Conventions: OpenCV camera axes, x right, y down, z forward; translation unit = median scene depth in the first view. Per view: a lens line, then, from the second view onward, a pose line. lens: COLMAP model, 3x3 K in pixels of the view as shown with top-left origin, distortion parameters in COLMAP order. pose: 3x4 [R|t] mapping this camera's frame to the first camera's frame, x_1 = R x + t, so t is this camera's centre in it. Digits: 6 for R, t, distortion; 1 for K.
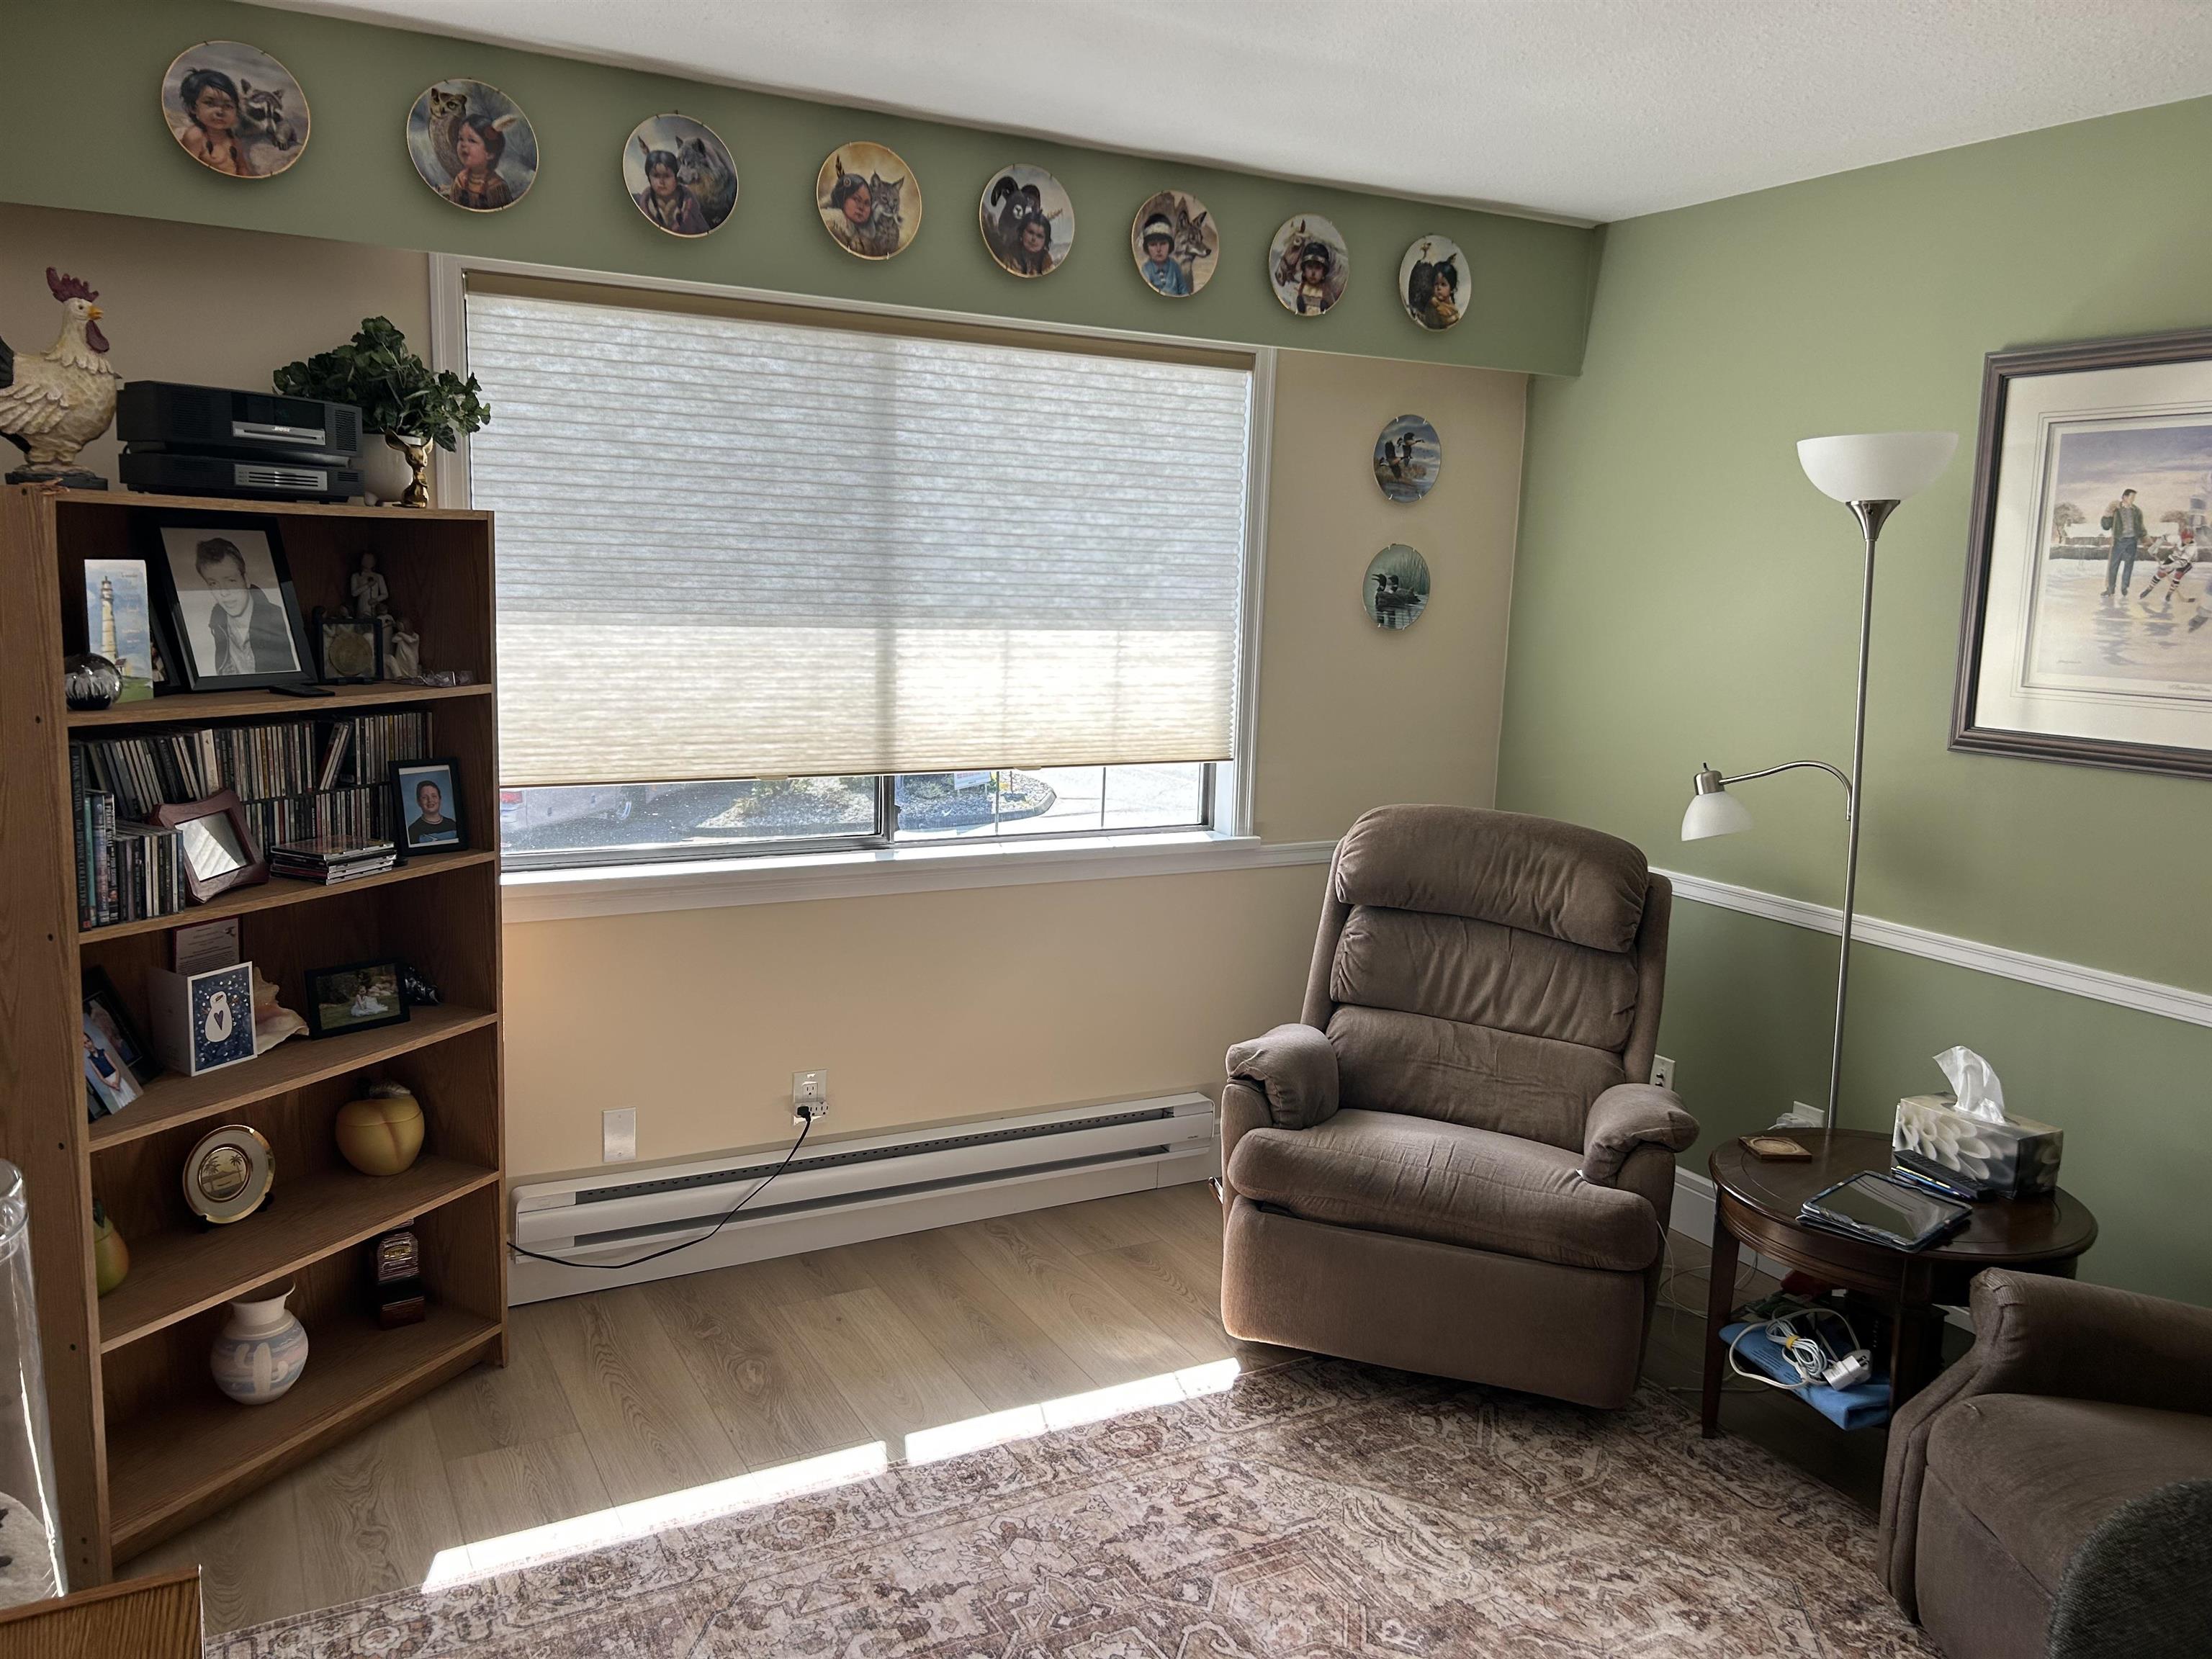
lens RADIAL K [[1663.8, 0, 1107.7], [0, 1663.8, 809.2], [0, 0, 1]] dist [0.052652, -0.056792]
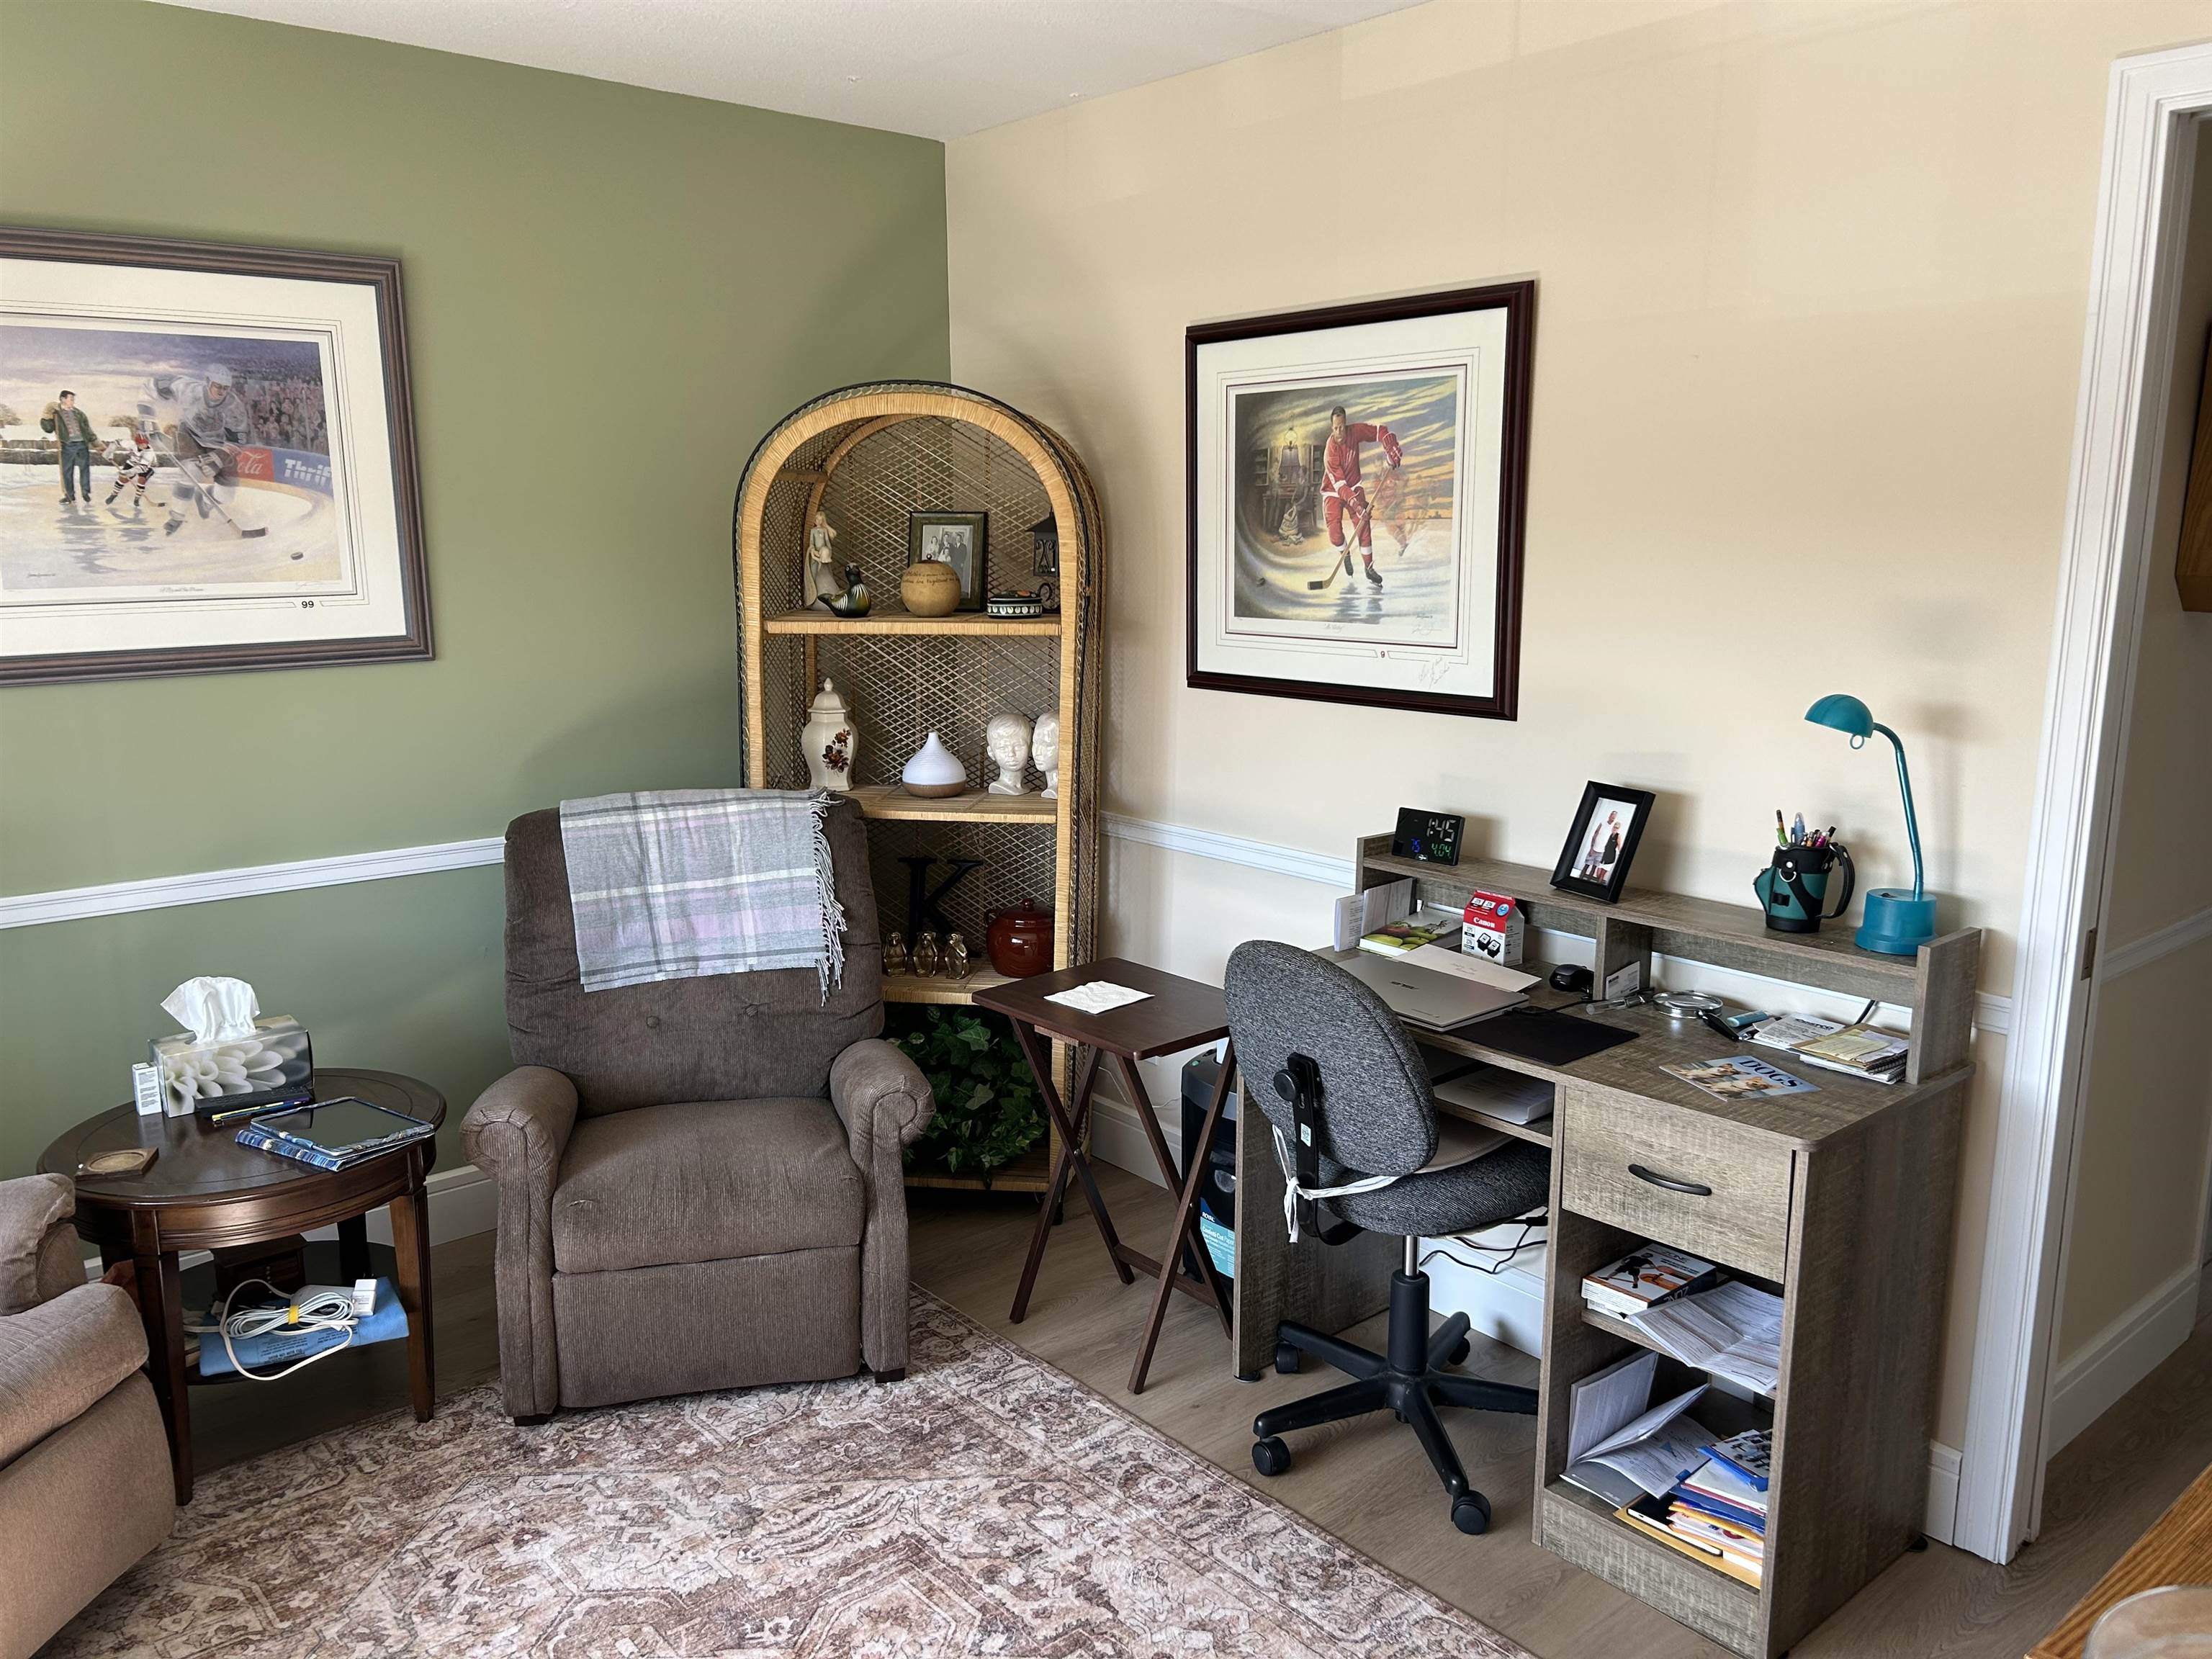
lens RADIAL K [[1663.8, 0, 1088.6], [0, 1663.8, 839.5], [0, 0, 1]] dist [0.052652, -0.056792]
pose [[-0.202114, -0.207271, 0.957178, -0.856664], [0.150646, 0.959137, 0.239505, -0.150787], [-0.967706, 0.192602, -0.162631, 1.117723]]
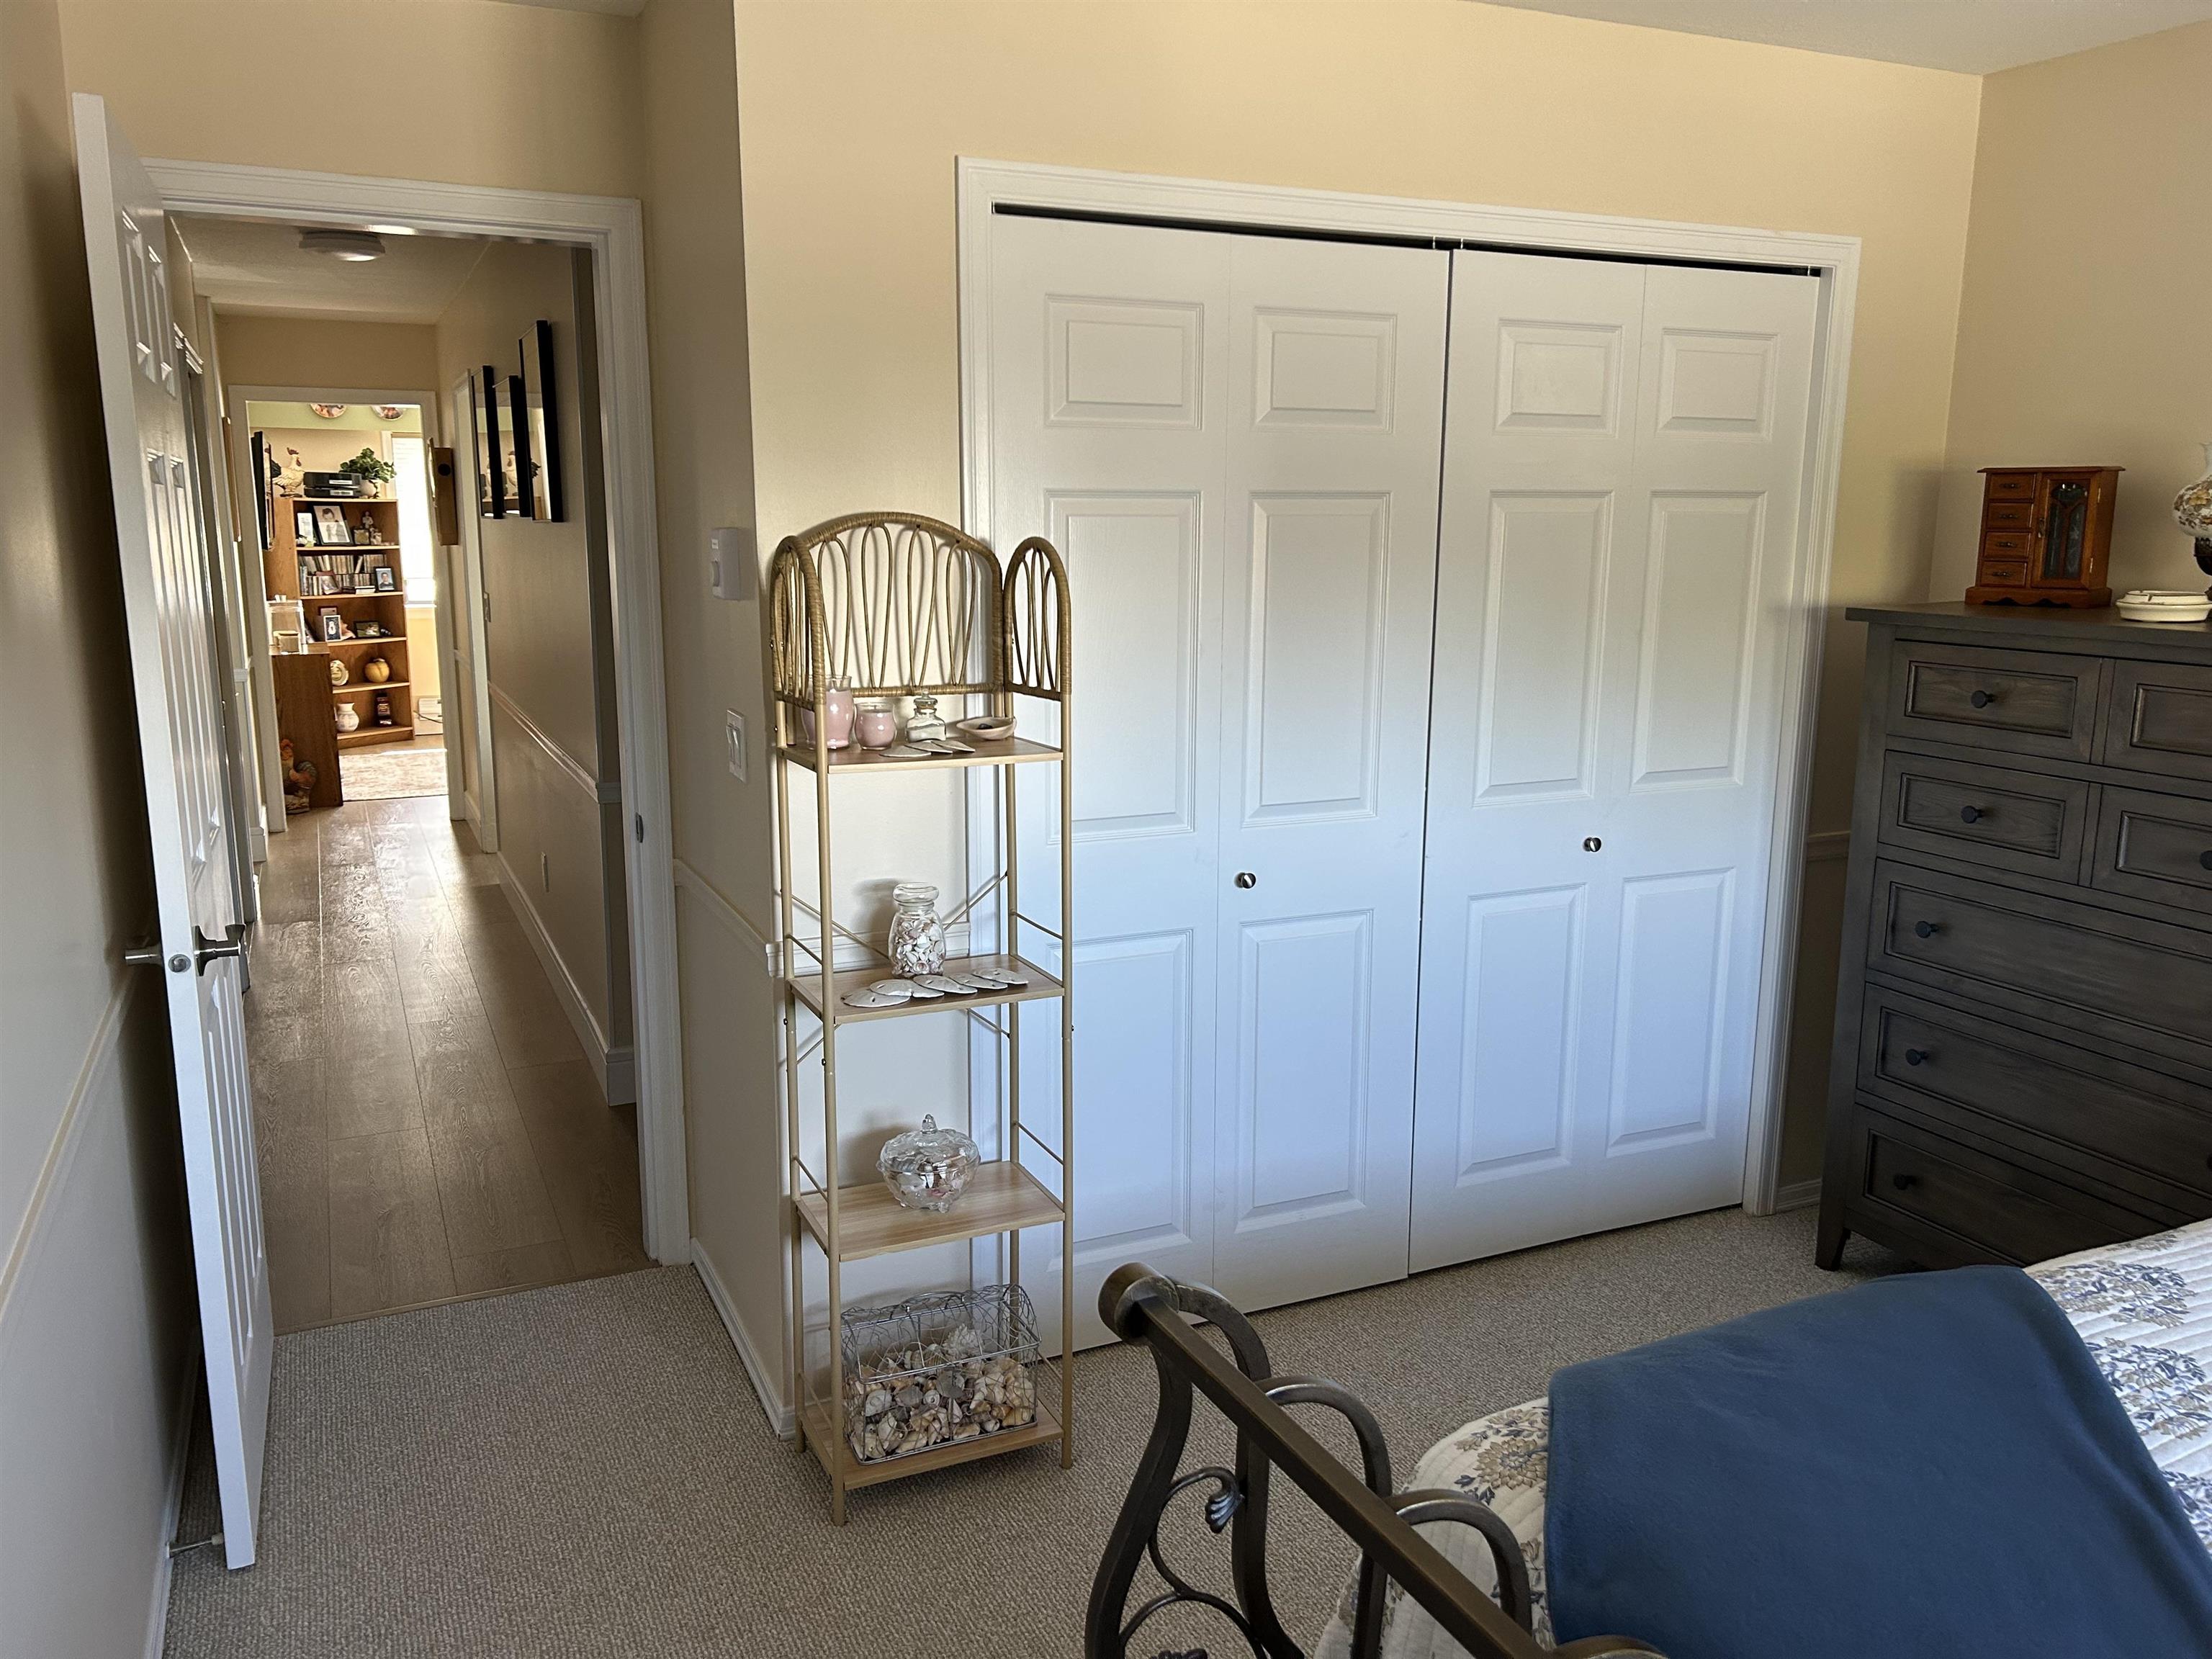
lens RADIAL K [[1663.8, 0, 1096.7], [0, 1663.8, 822.8], [0, 0, 1]] dist [0.052652, -0.056792]
pose [[0.997252, -0.013695, -0.072810, 1.445425], [0.016237, 0.999275, 0.034426, 0.438972], [0.072286, -0.035513, 0.996752, -2.638534]]
